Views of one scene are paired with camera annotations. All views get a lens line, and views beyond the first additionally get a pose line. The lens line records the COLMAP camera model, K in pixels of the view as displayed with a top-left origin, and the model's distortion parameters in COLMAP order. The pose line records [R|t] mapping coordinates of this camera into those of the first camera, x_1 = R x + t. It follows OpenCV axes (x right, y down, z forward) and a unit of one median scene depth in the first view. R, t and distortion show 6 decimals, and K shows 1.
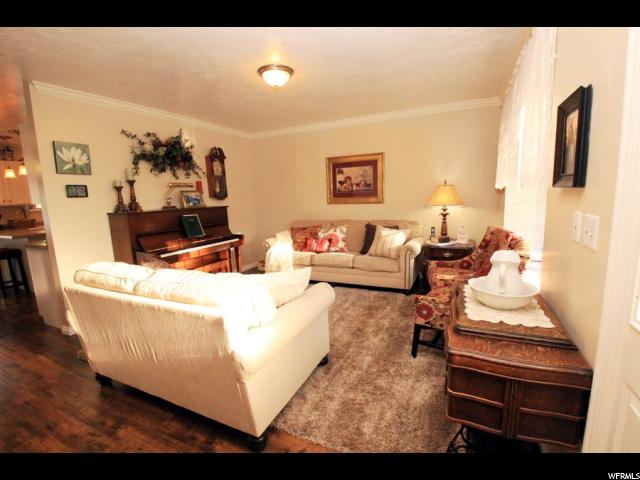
lens RADIAL K [[292.2, 0, 322.6], [0, 292.2, 244.9], [0, 0, 1]] dist [0.021642, -0.030672]
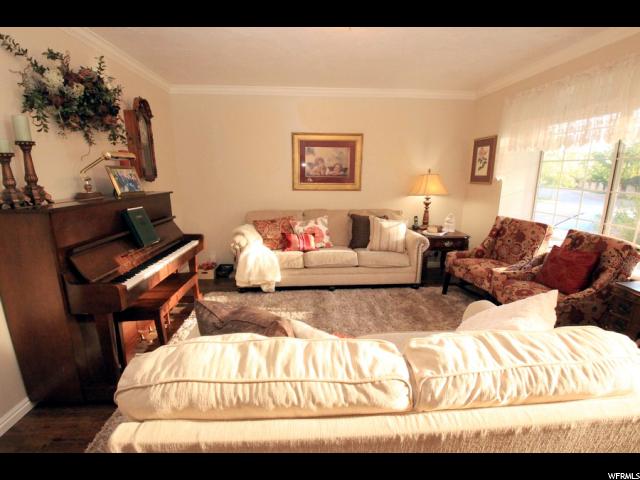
lens RADIAL K [[300.2, 0, 320.0], [0, 300.2, 240.0], [0, 0, 1]] dist [0.022346, -0.018932]
pose [[0.876508, -0.065403, 0.476924, -0.368872], [0.046164, 0.997582, 0.051961, -0.044648], [-0.479169, -0.023527, 0.877407, 0.244900]]
